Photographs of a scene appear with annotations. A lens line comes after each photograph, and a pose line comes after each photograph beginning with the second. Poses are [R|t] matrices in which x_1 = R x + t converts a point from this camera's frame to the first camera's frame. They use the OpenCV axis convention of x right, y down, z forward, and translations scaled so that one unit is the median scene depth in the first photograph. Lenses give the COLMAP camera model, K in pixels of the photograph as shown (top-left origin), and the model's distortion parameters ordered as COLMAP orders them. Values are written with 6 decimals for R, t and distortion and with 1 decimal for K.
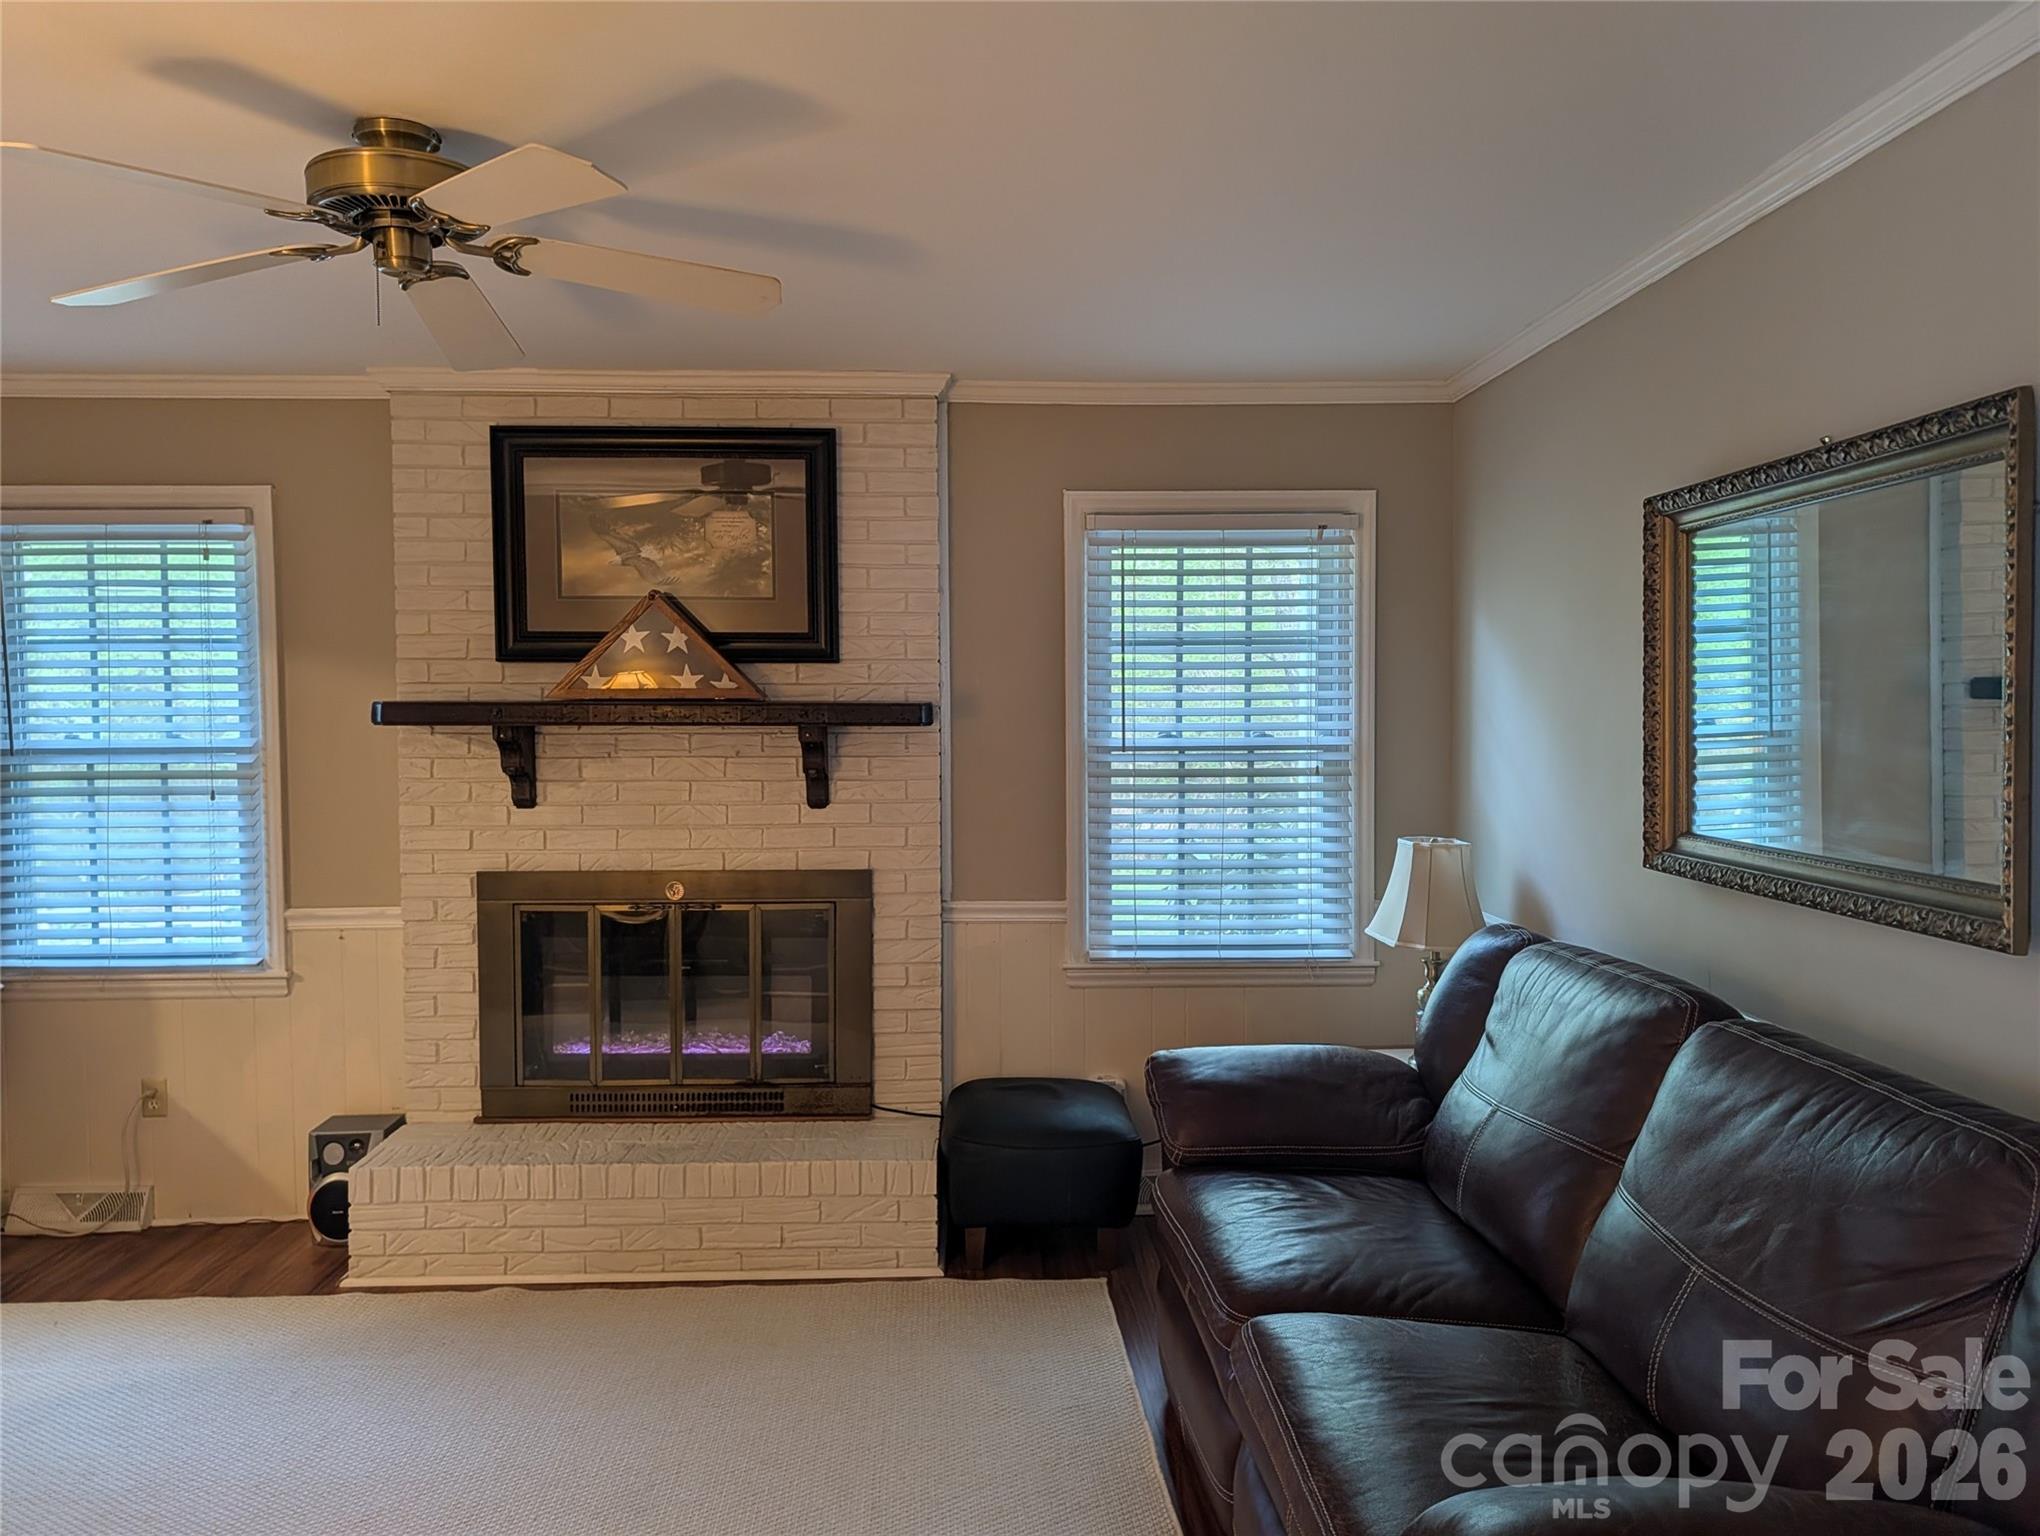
lens RADIAL K [[1461.1, 0, 1010.4], [0, 1461.1, 767.5], [0, 0, 1]] dist [0.044057, -0.048788]
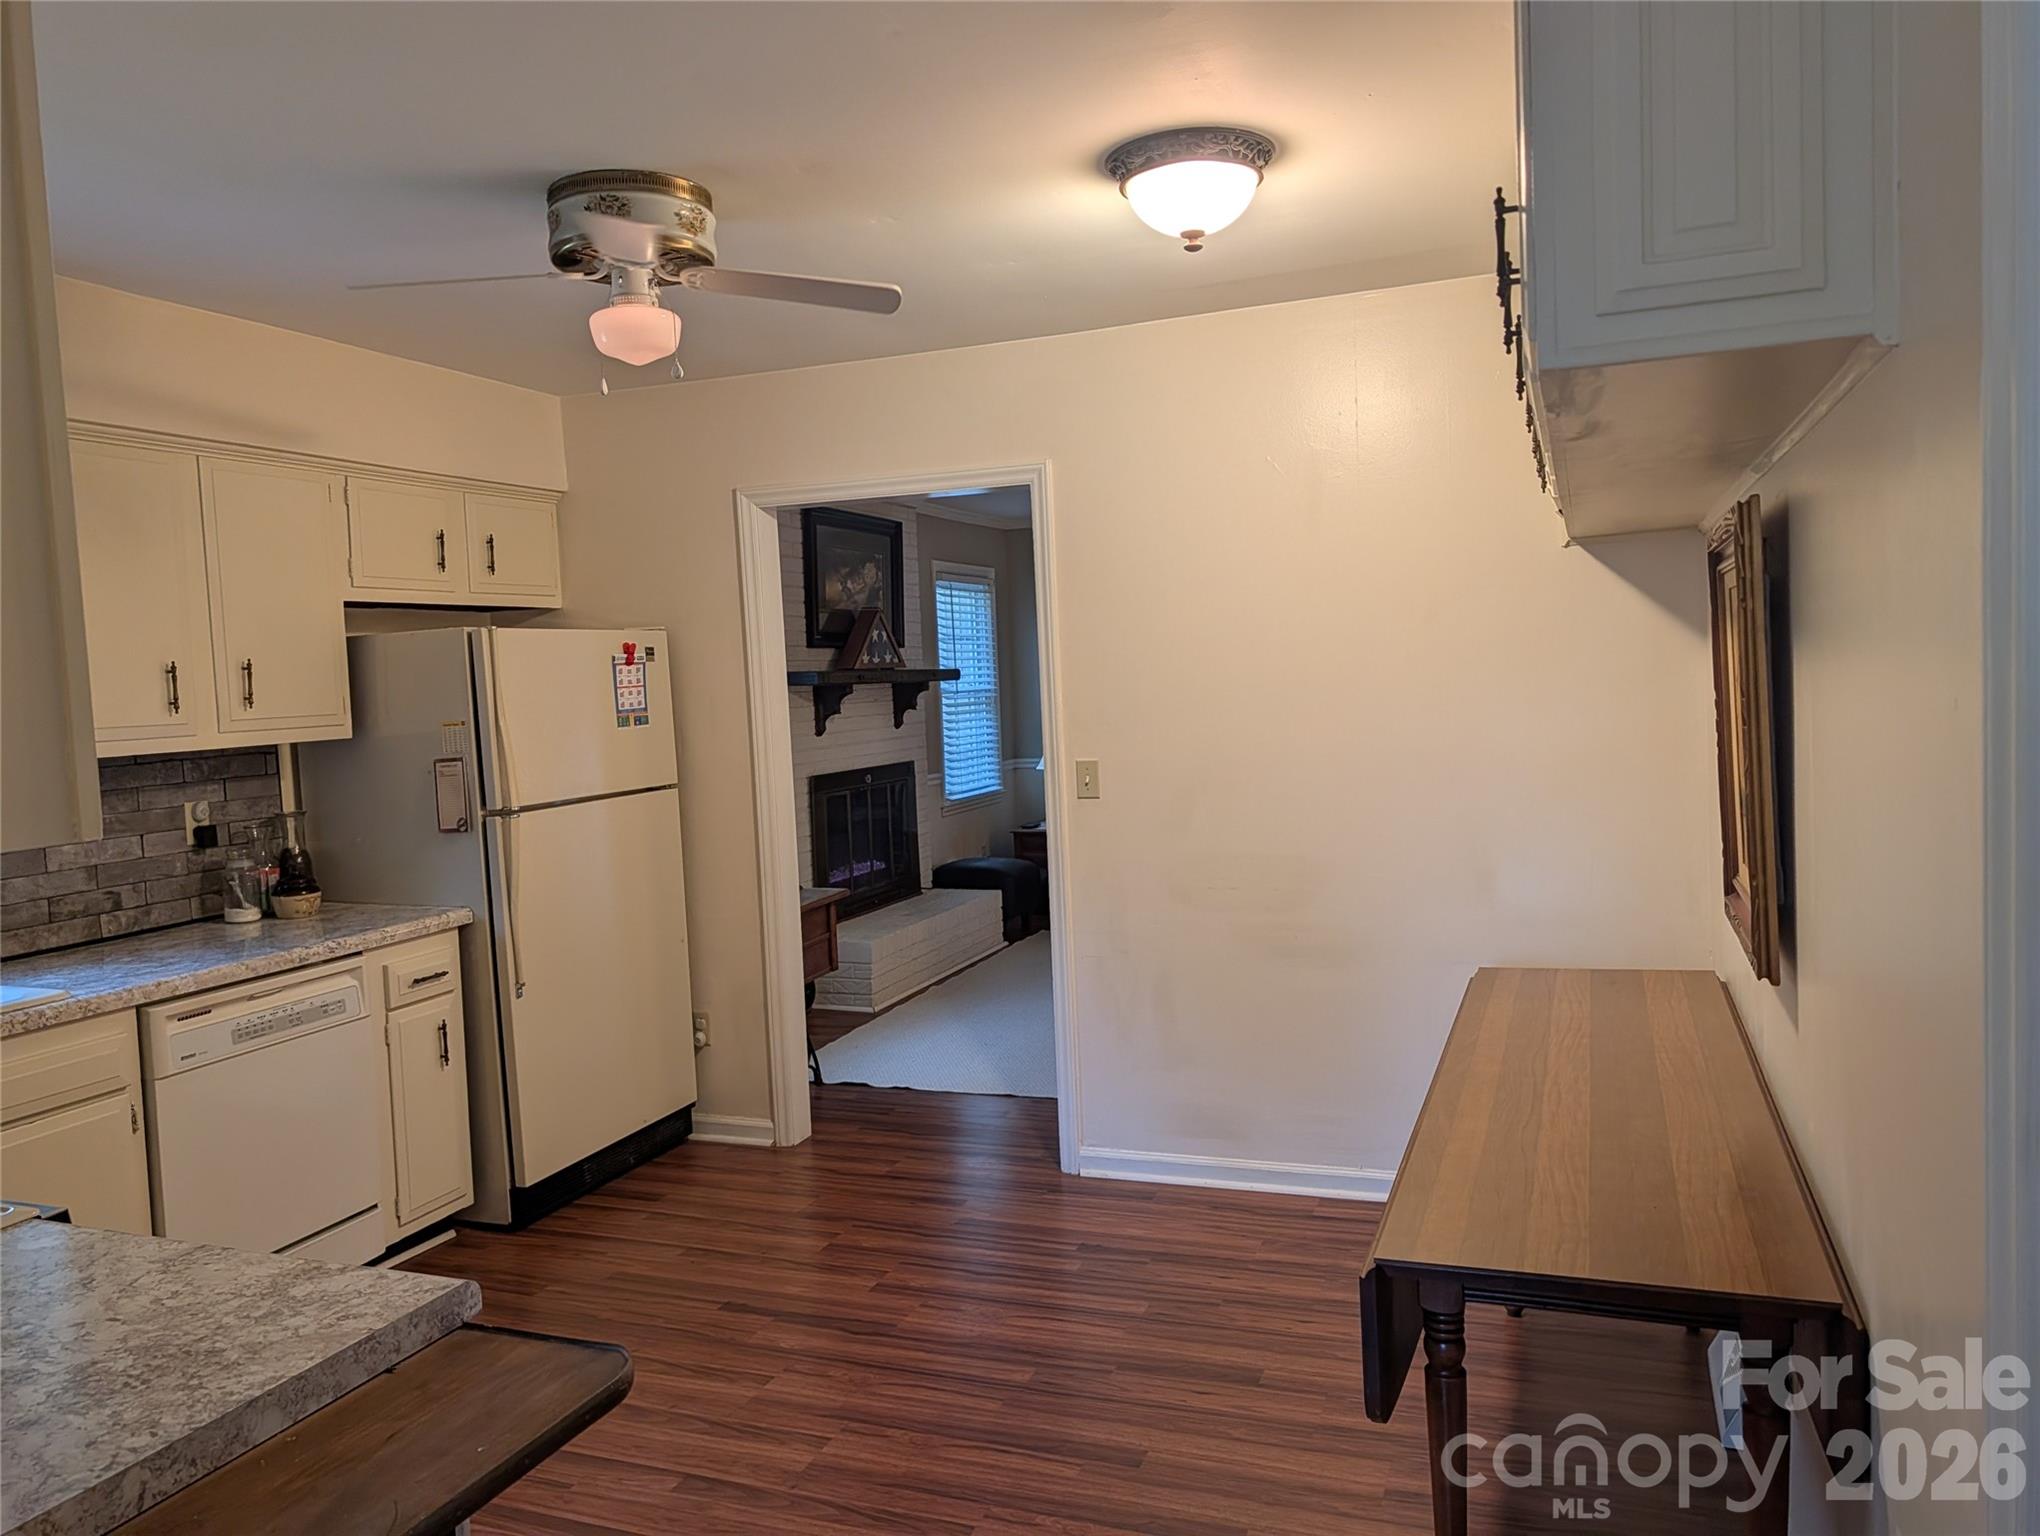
lens RADIAL K [[1461.1, 0, 1037.1], [0, 1461.1, 777.4], [0, 0, 1]] dist [0.044057, -0.048788]
pose [[0.376691, -0.078716, 0.922988, -1.774435], [0.069986, 0.995954, 0.056376, -0.002085], [-0.923691, 0.043359, 0.380676, 0.148838]]
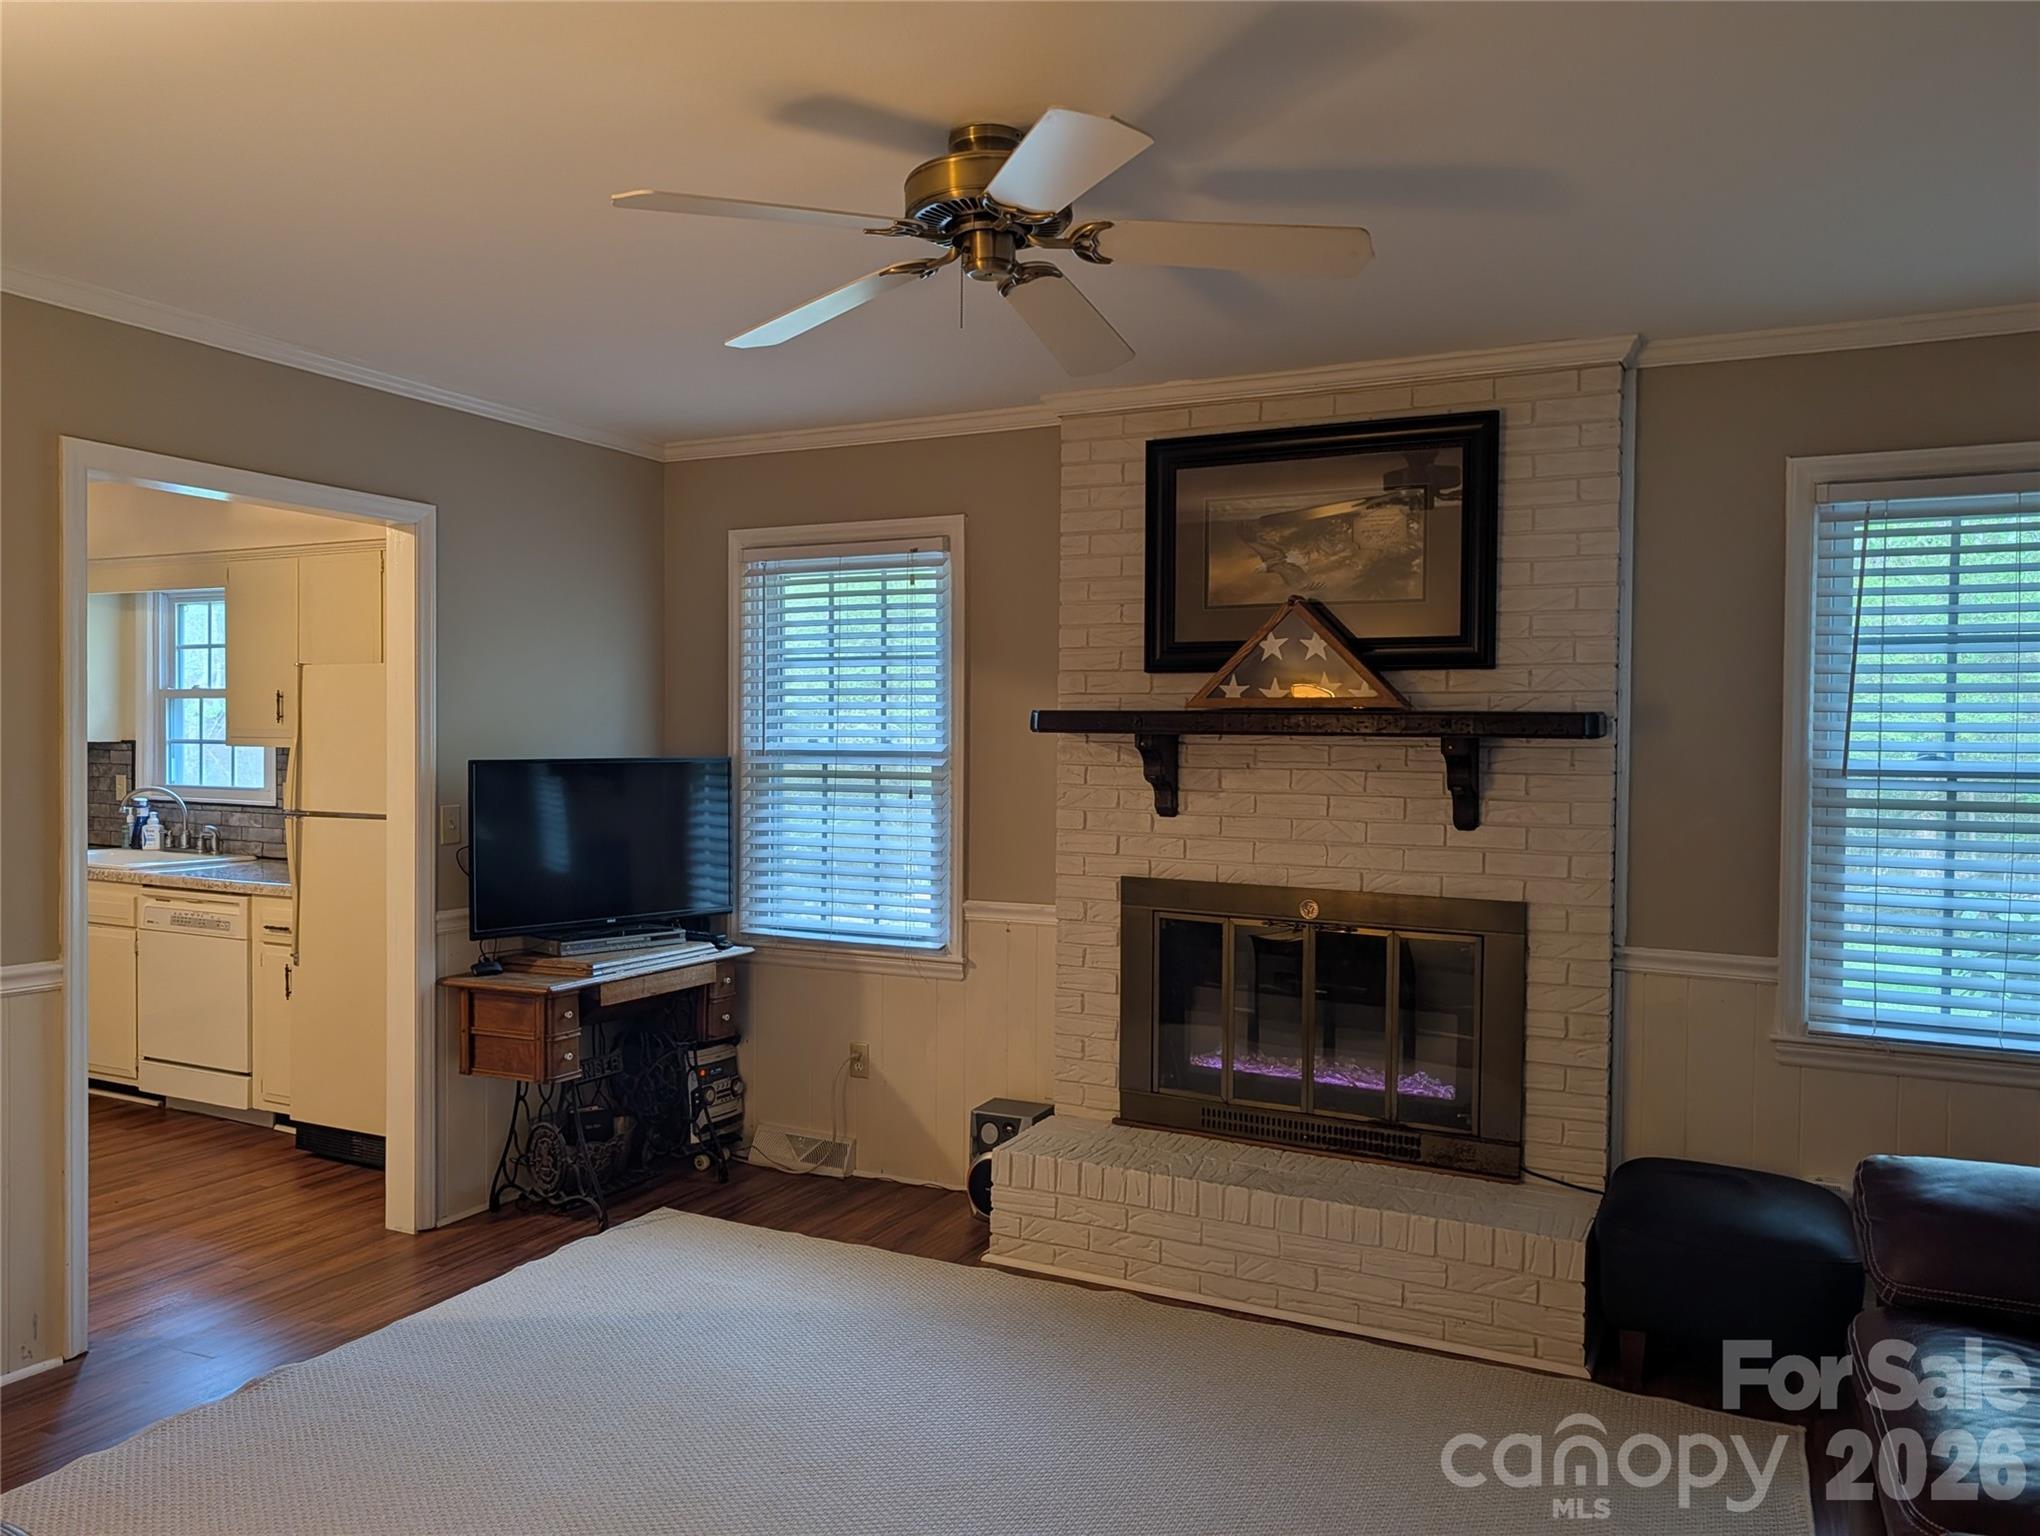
lens RADIAL K [[1461.1, 0, 1008.7], [0, 1461.1, 769.6], [0, 0, 1]] dist [0.044057, -0.048788]
pose [[0.879257, 0.023915, -0.475747, 0.050387], [-0.033014, 0.999397, -0.010777, 0.009714], [0.475202, 0.025182, 0.879516, 0.065238]]
